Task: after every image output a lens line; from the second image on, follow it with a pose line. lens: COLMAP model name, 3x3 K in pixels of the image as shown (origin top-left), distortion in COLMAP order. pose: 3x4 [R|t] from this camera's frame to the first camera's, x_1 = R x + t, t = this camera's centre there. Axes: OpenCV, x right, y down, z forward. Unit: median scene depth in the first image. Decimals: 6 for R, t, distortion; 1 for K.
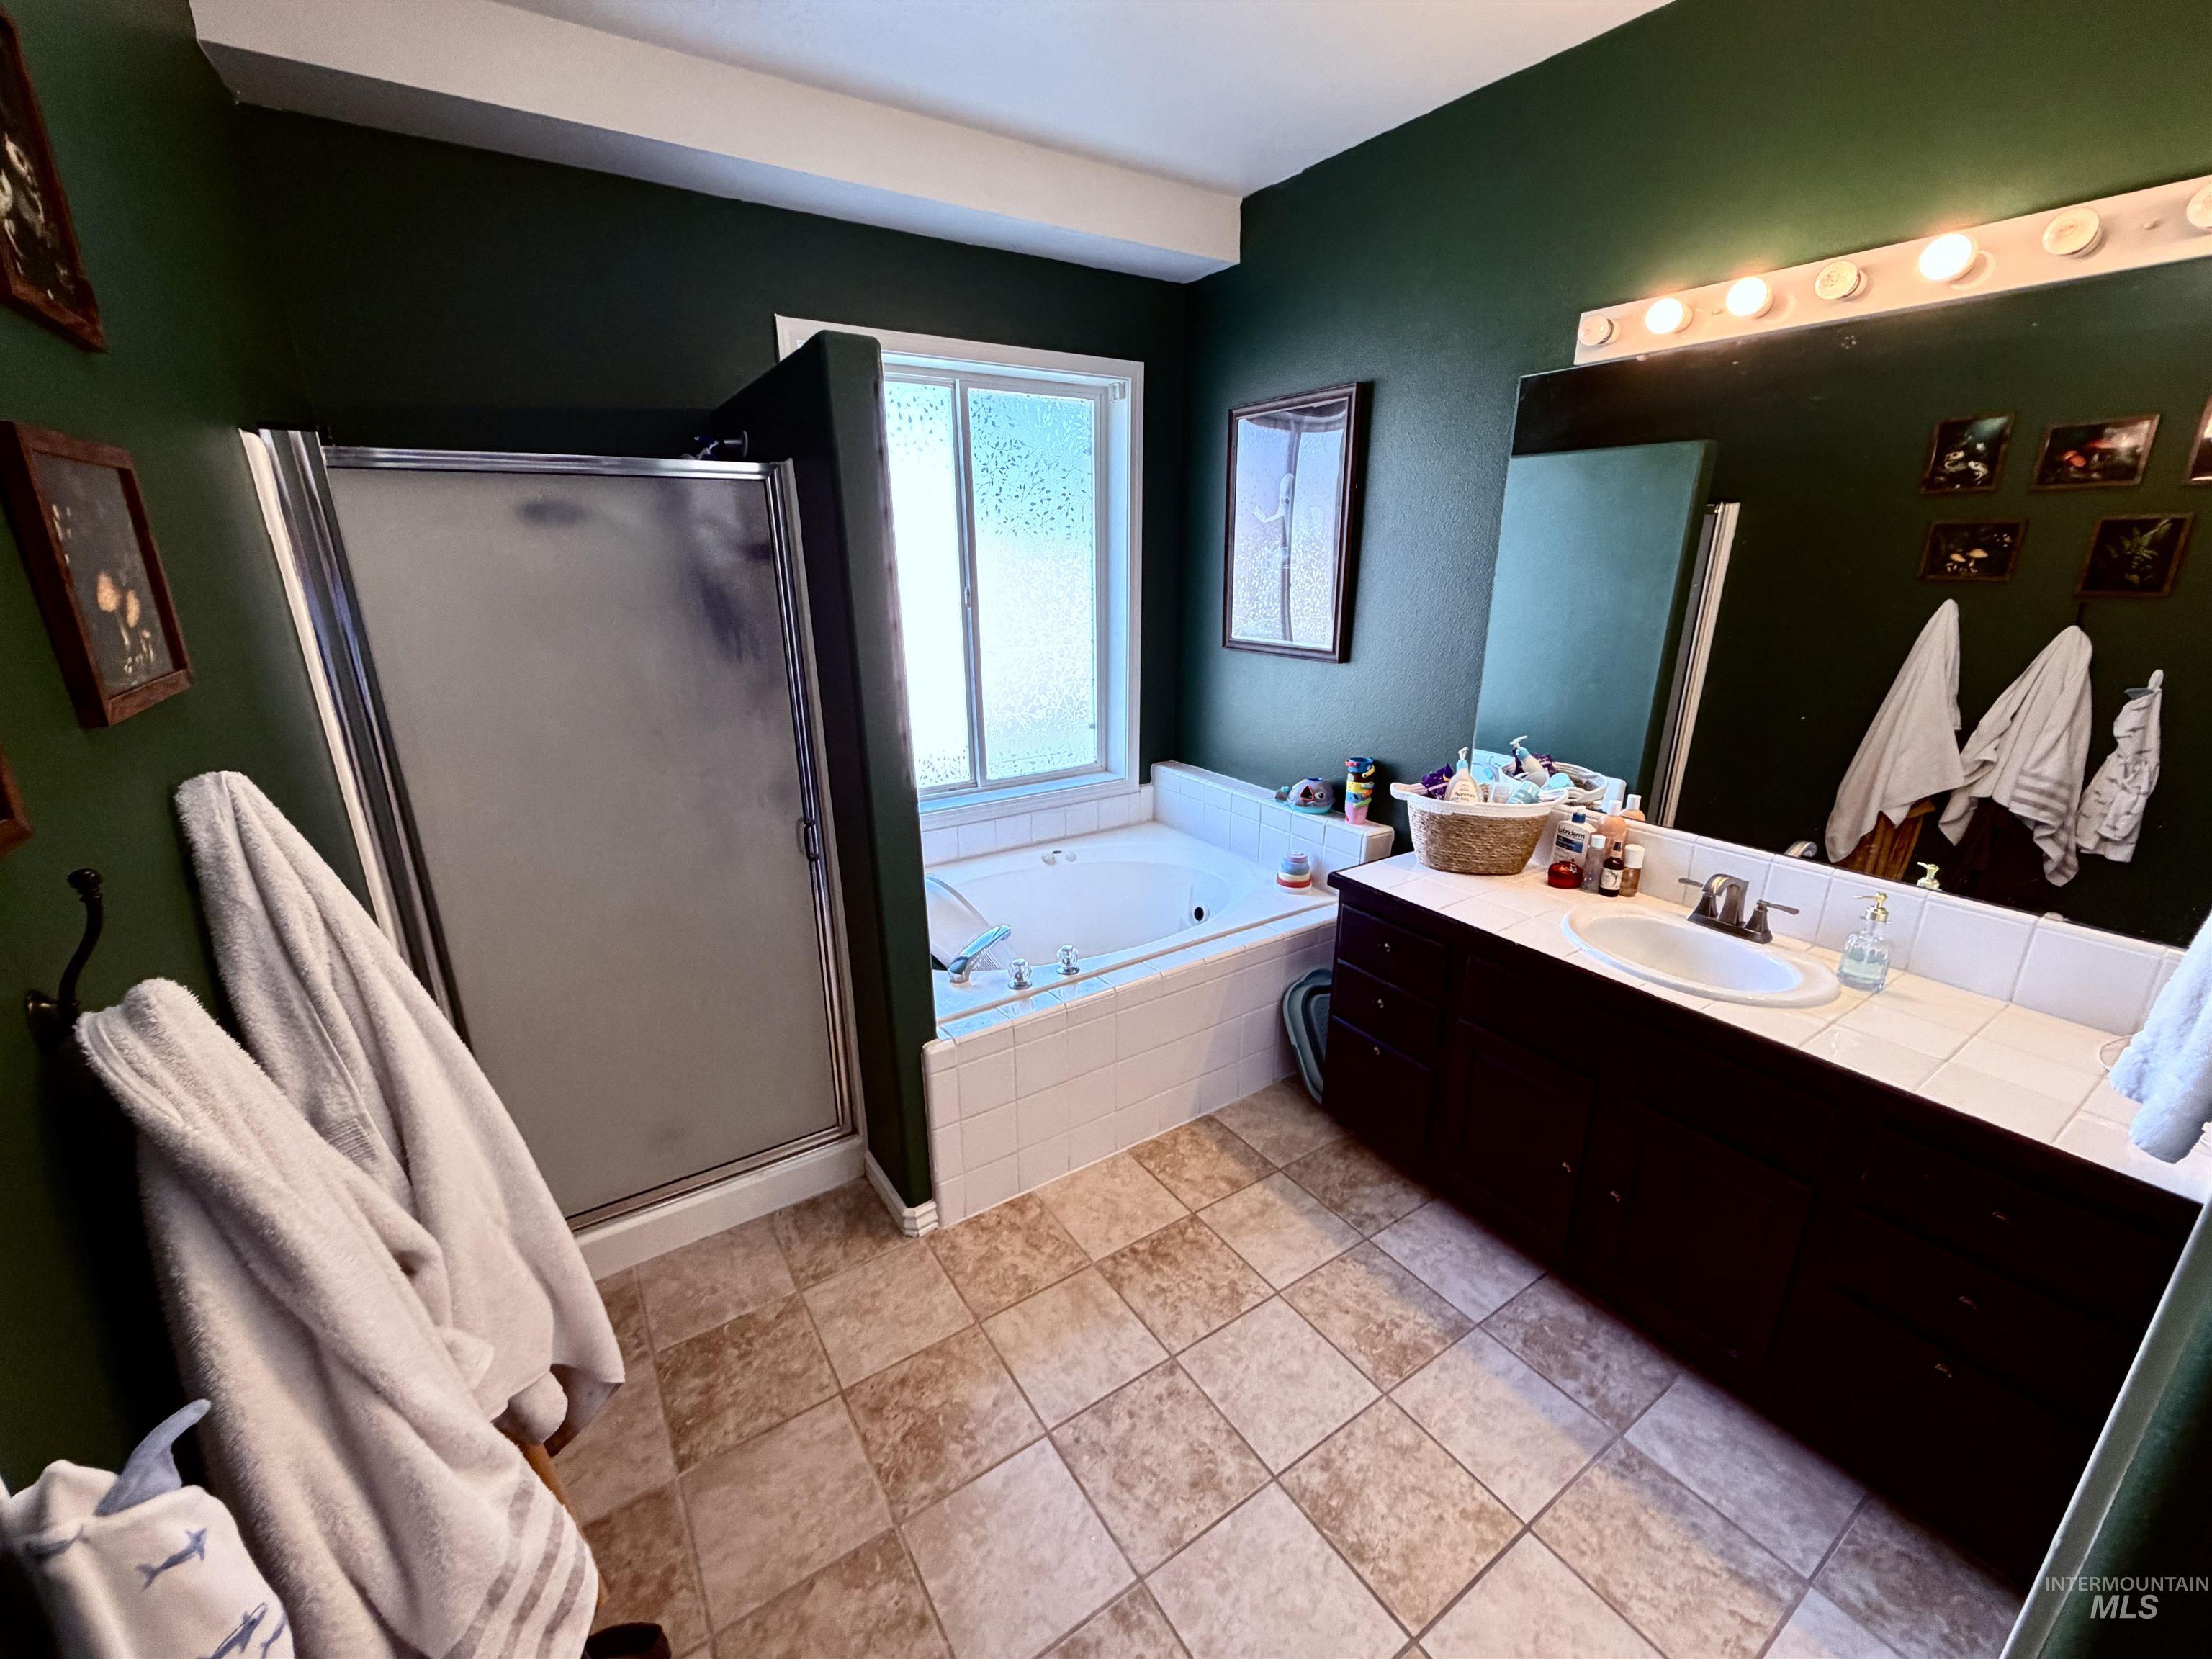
lens RADIAL K [[880.7, 0, 1103.5], [0, 880.7, 831.2], [0, 0, 1]] dist [0.000135, -0.000221]
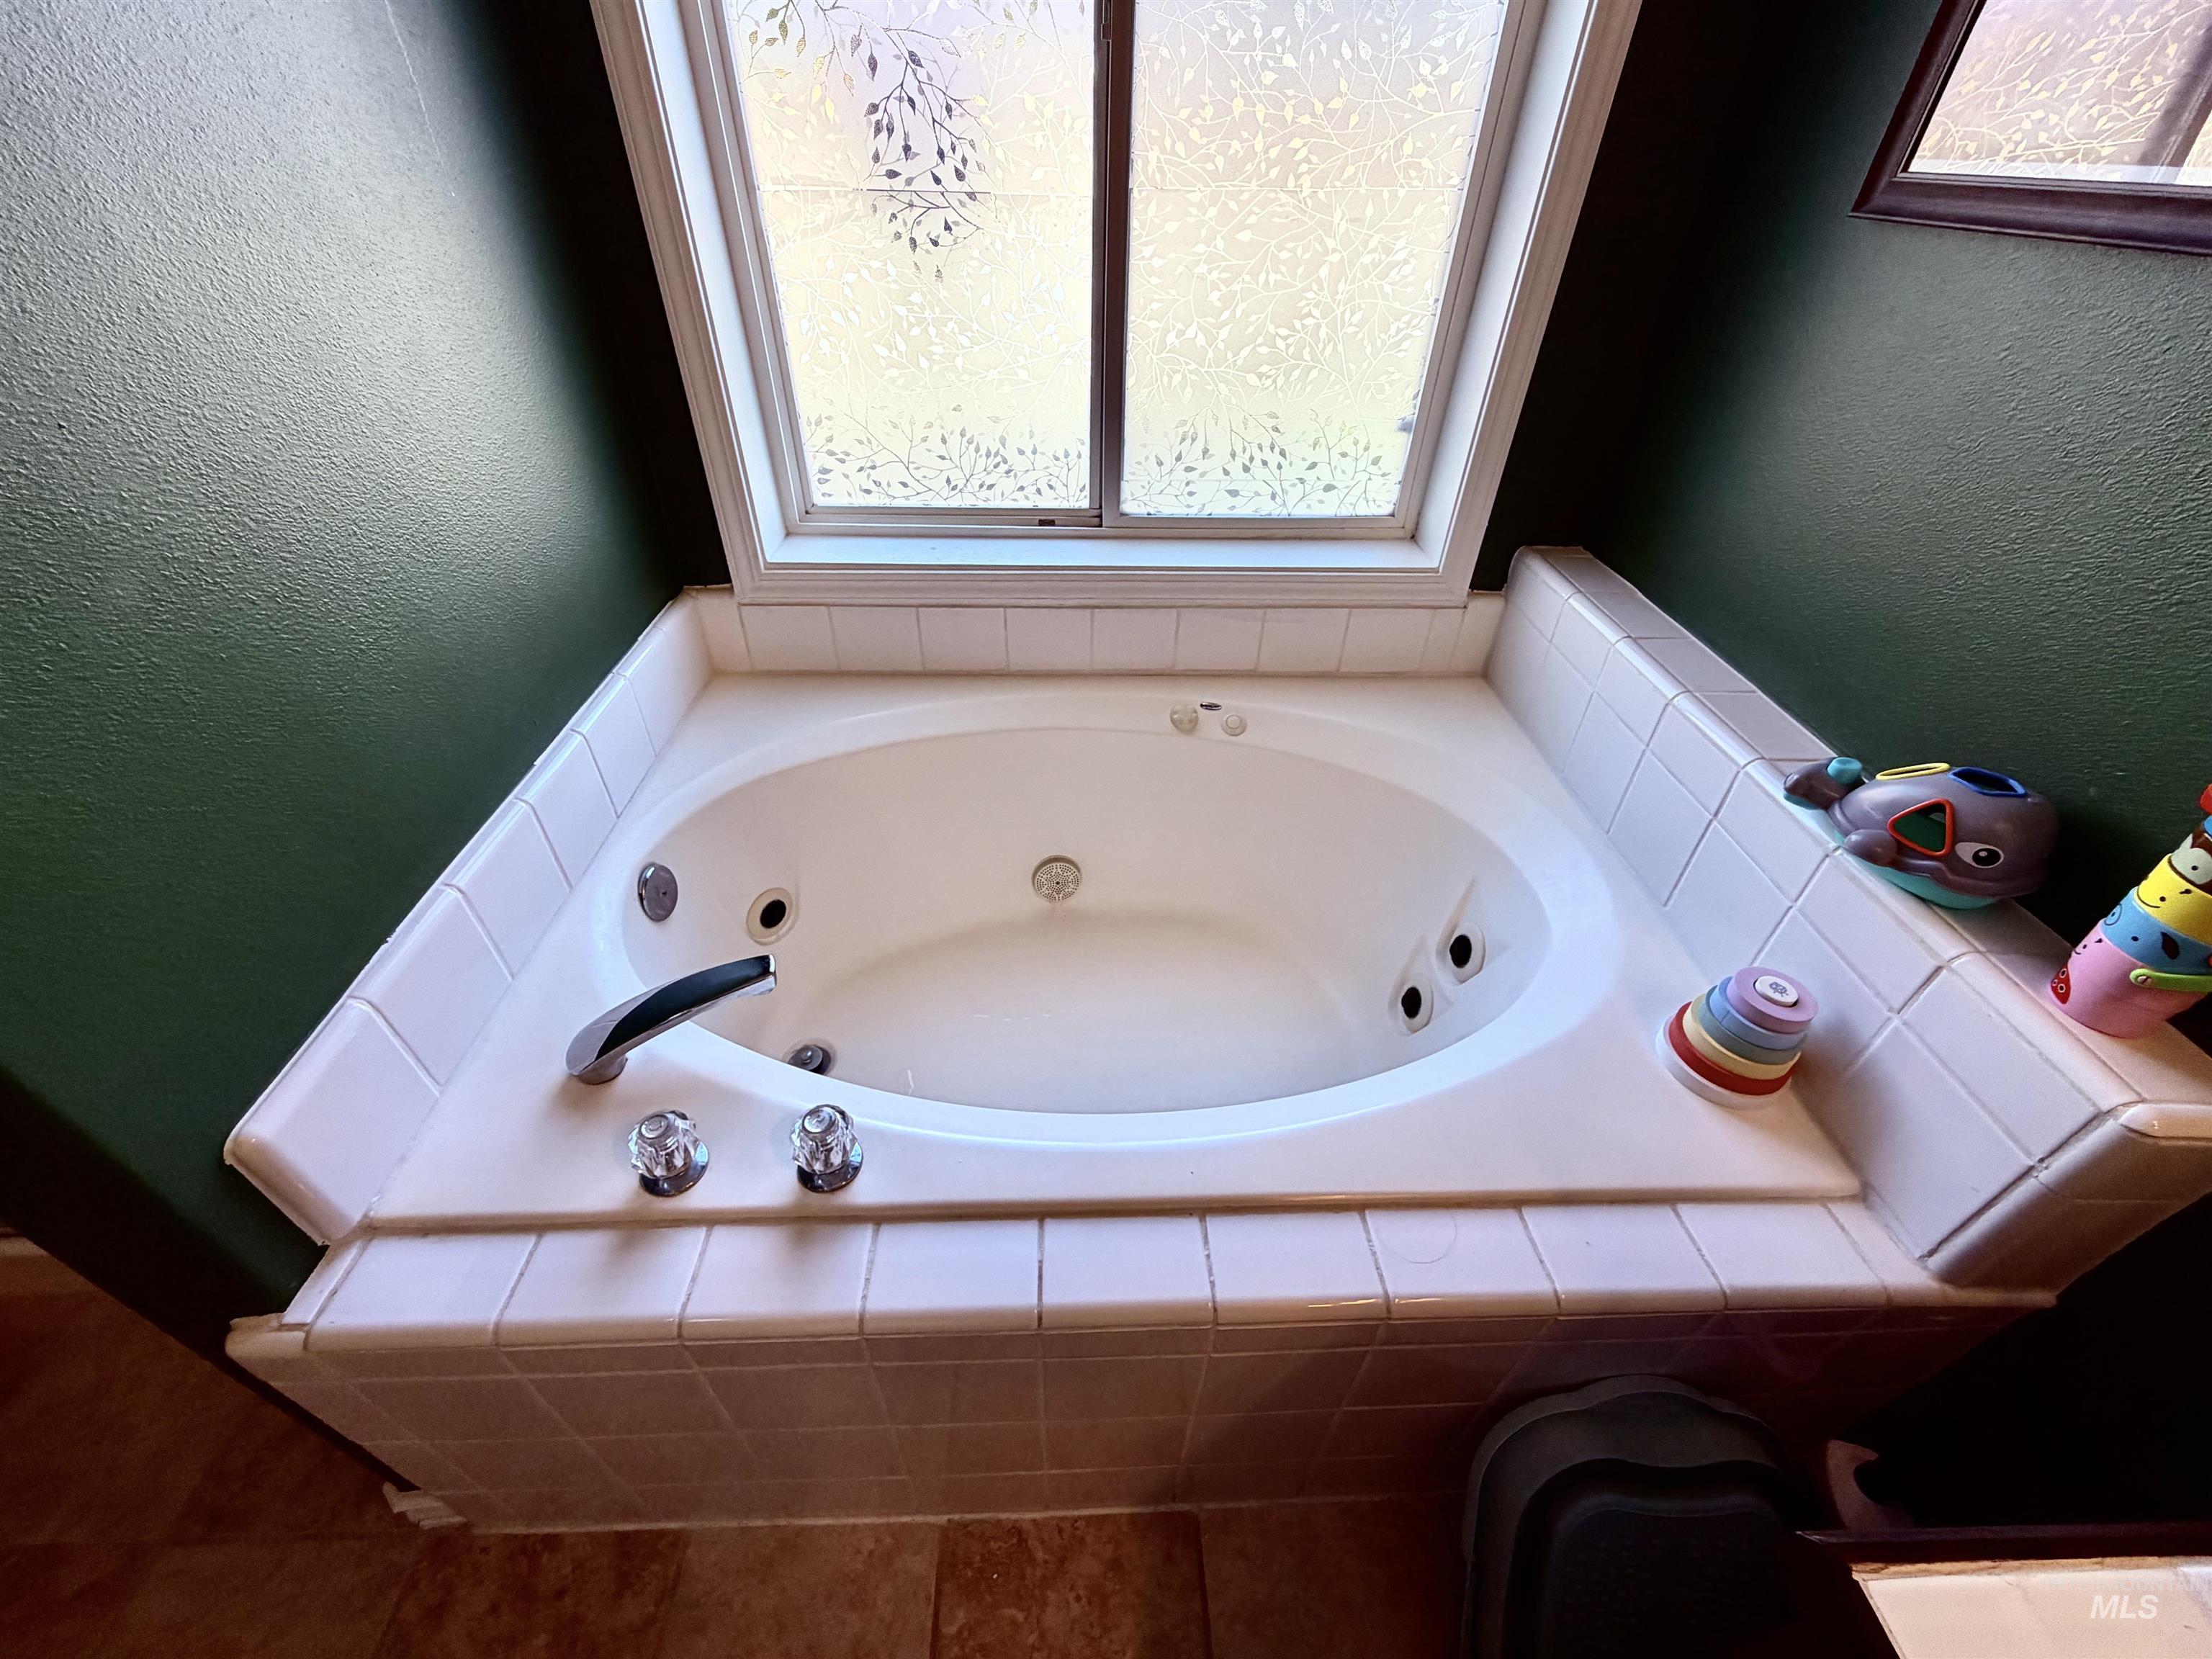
lens RADIAL K [[880.7, 0, 1105.1], [0, 880.7, 829.3], [0, 0, 1]] dist [0.000135, -0.000221]
pose [[0.850840, 0.344020, -0.397142, 0.107567], [-0.182900, 0.902497, 0.389933, -0.089196], [0.492564, -0.259133, 0.830801, 0.565879]]
